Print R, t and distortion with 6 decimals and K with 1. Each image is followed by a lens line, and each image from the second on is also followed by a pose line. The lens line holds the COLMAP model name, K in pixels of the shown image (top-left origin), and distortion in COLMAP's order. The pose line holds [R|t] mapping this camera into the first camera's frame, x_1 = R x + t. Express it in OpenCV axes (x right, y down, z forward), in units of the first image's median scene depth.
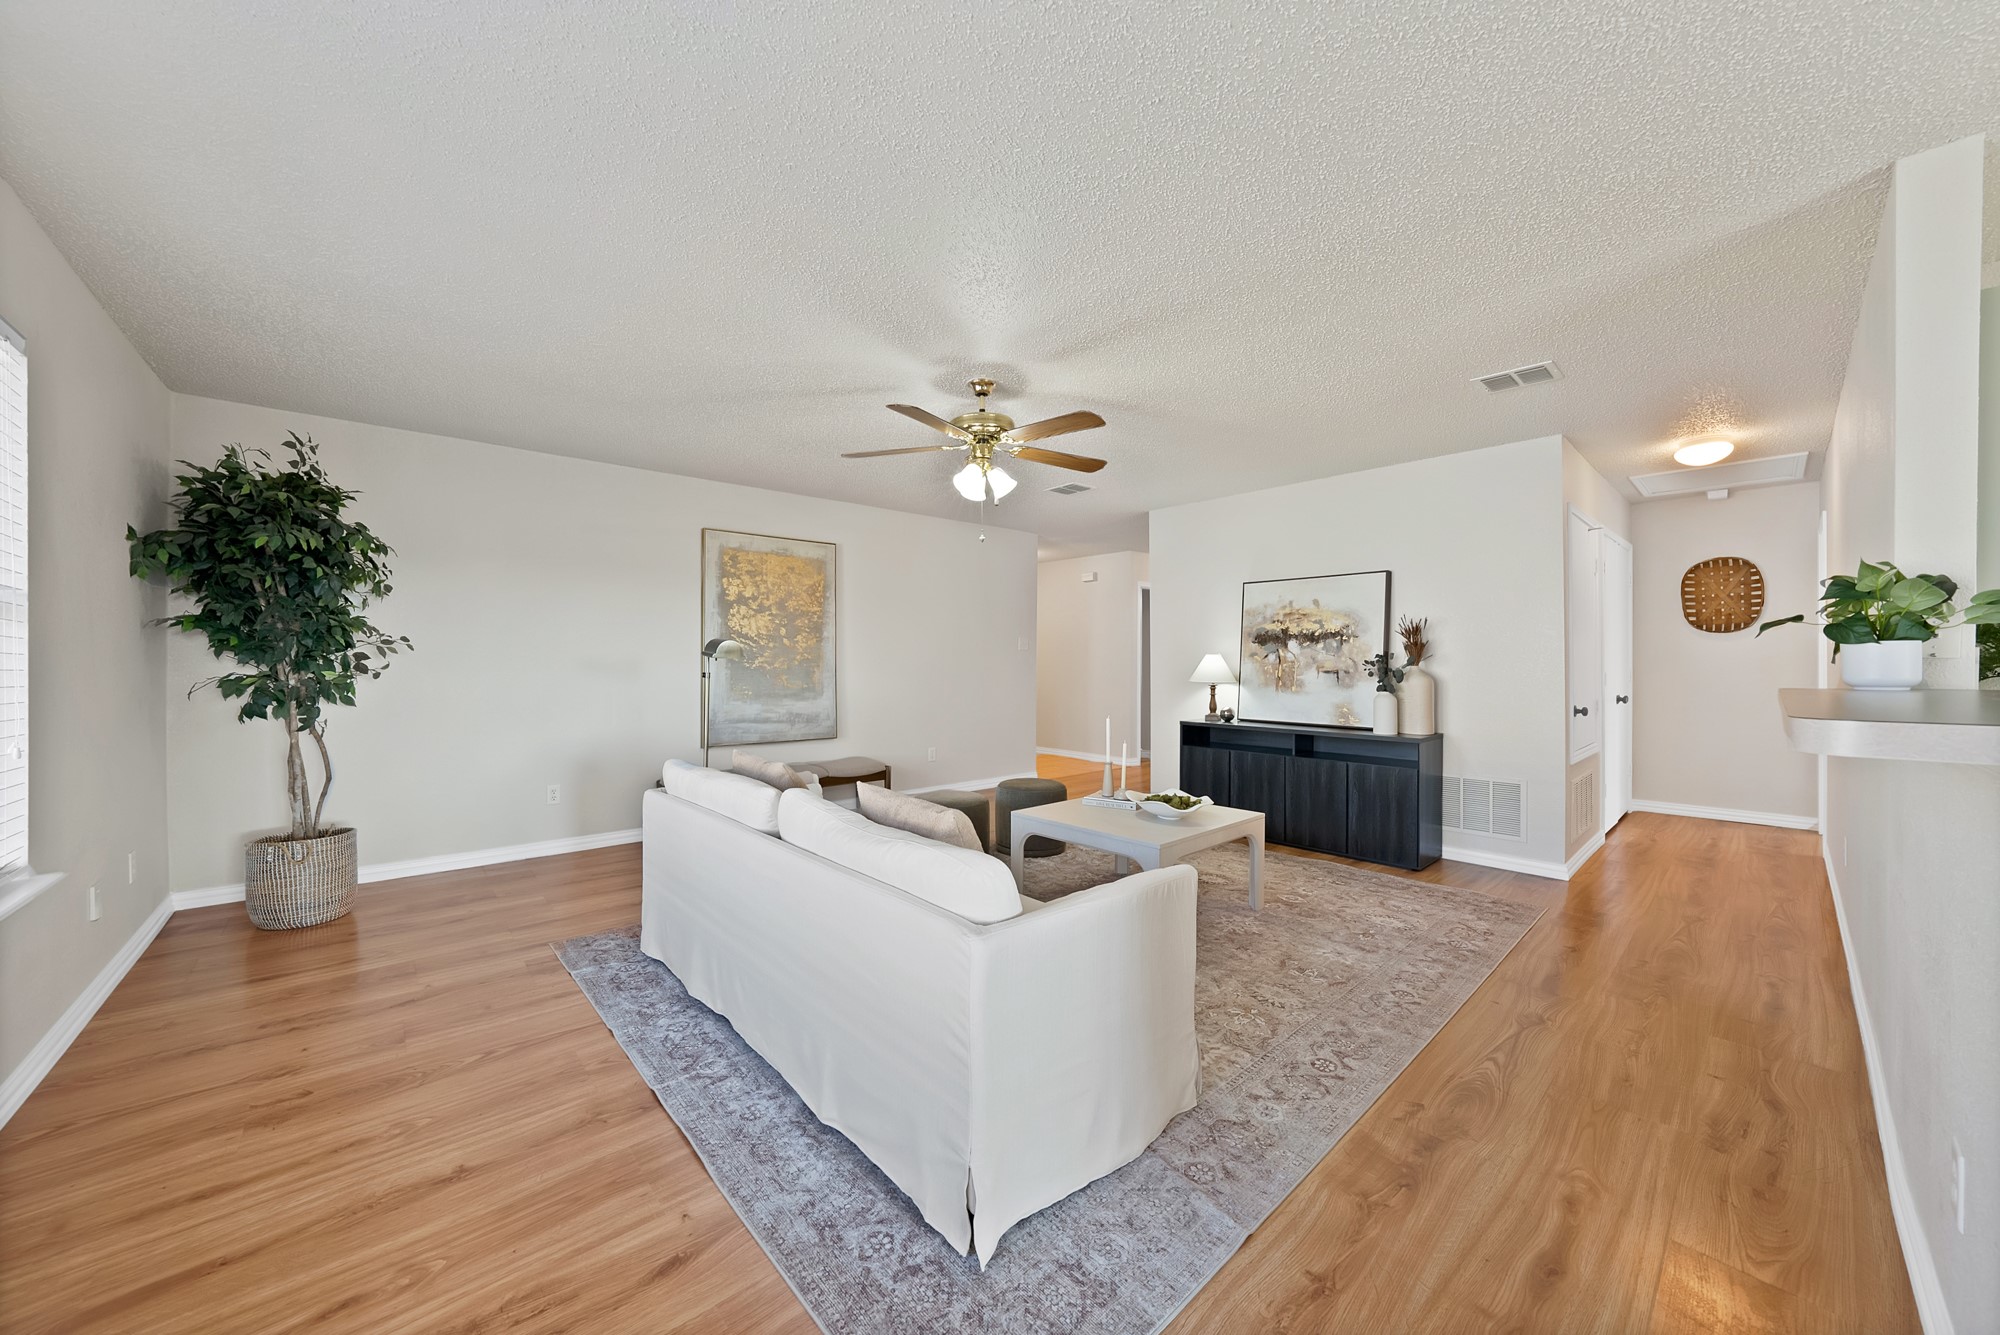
lens RADIAL K [[717.9, 0, 1008.7], [0, 717.9, 656.9], [0, 0, 1]] dist [-0.028979, 0.006475]
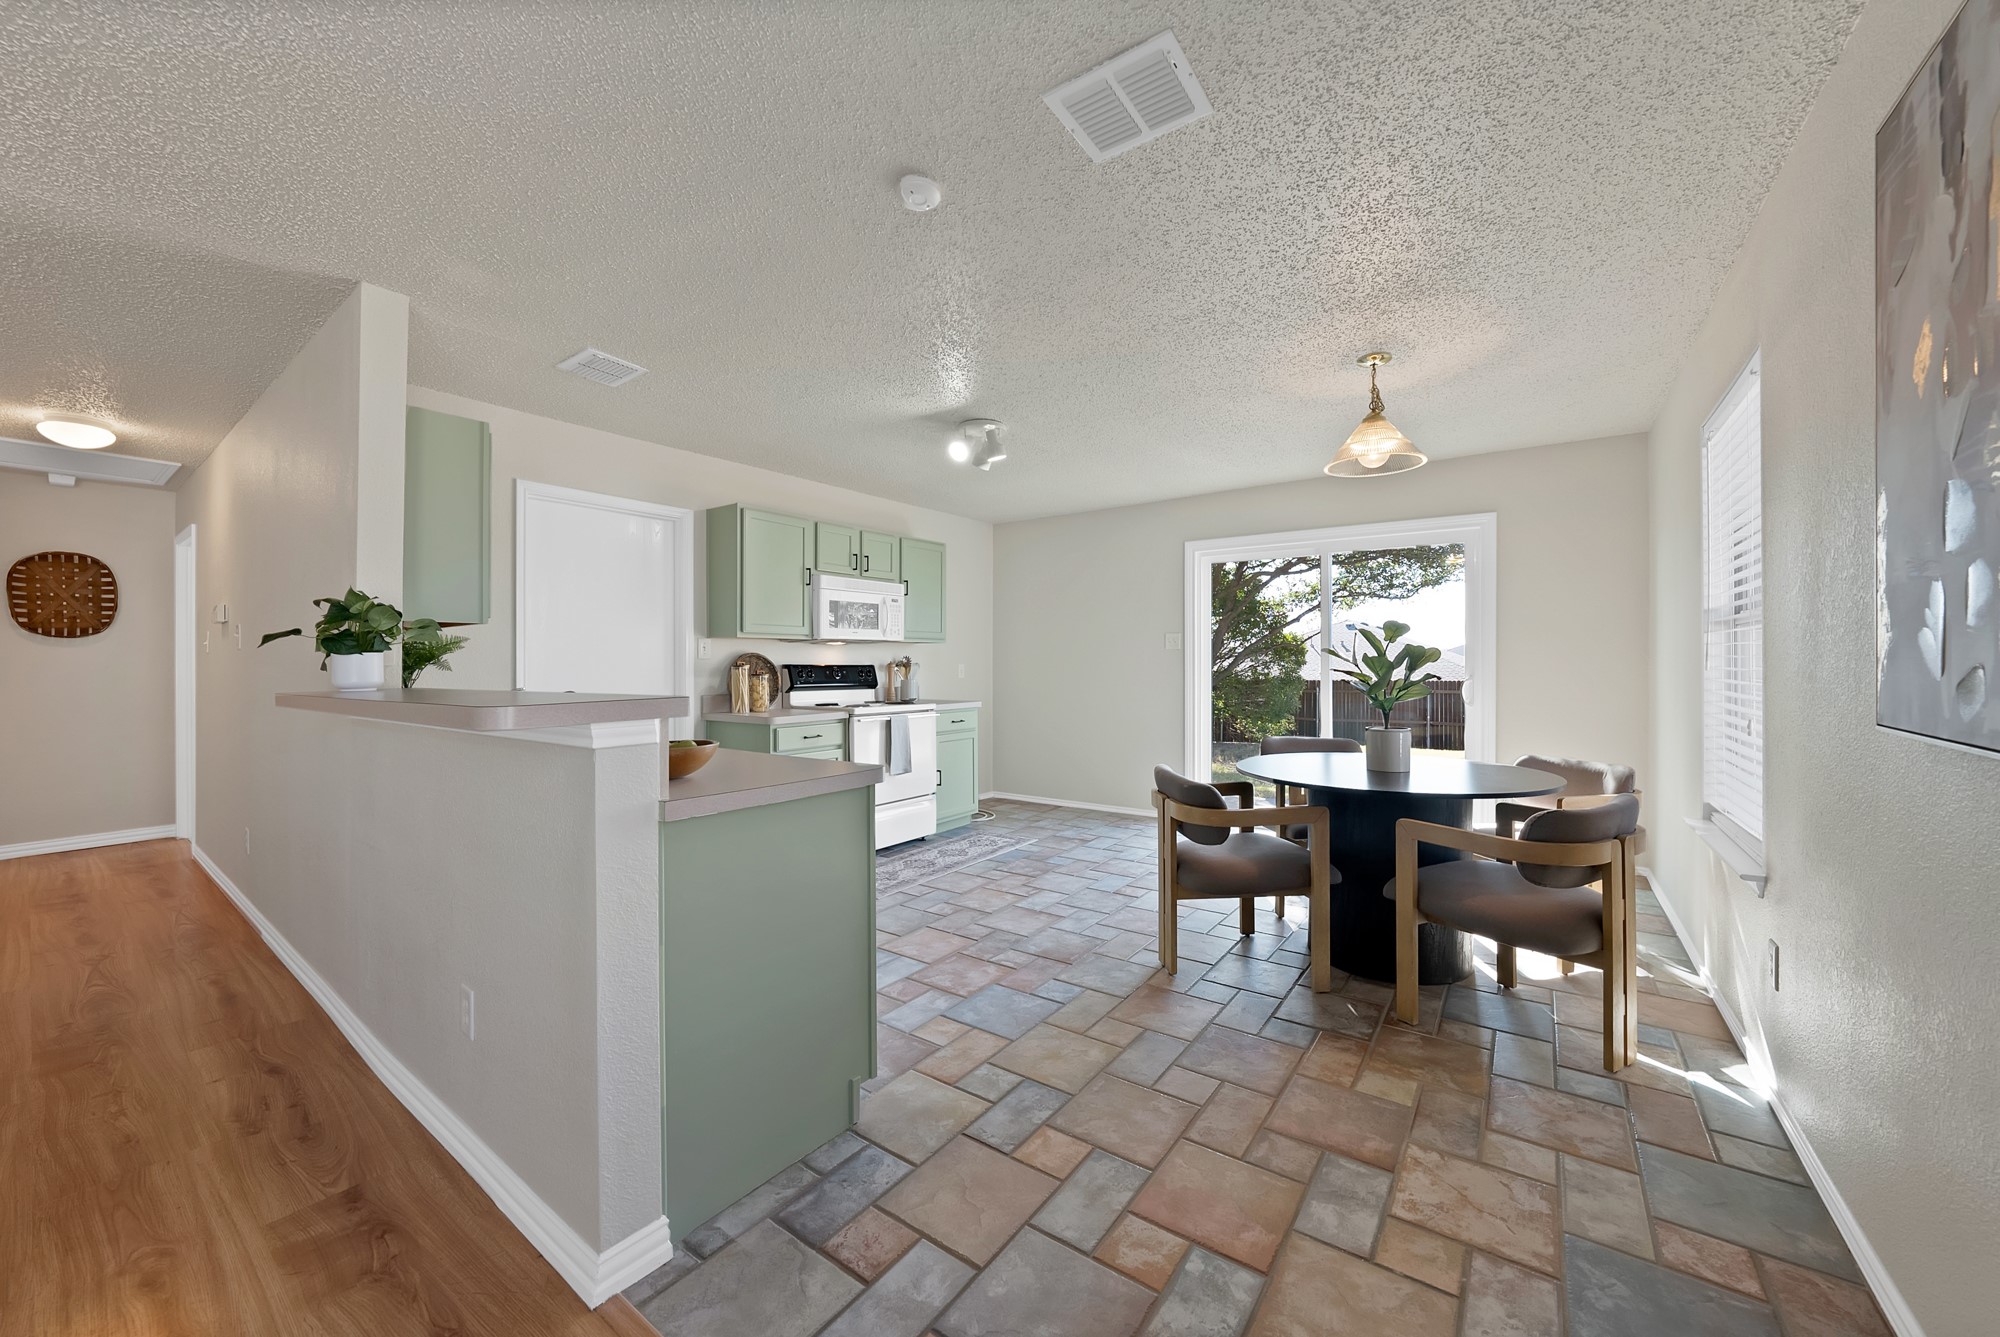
lens RADIAL K [[730.6, 0, 987.7], [0, 730.6, 658.0], [0, 0, 1]] dist [-0.025206, 0.000010]
pose [[-0.187289, 0.008352, 0.982269, -0.111426], [0.001659, 0.999965, -0.008186, -0.000217], [-0.982304, 0.000097, -0.187296, 0.051896]]
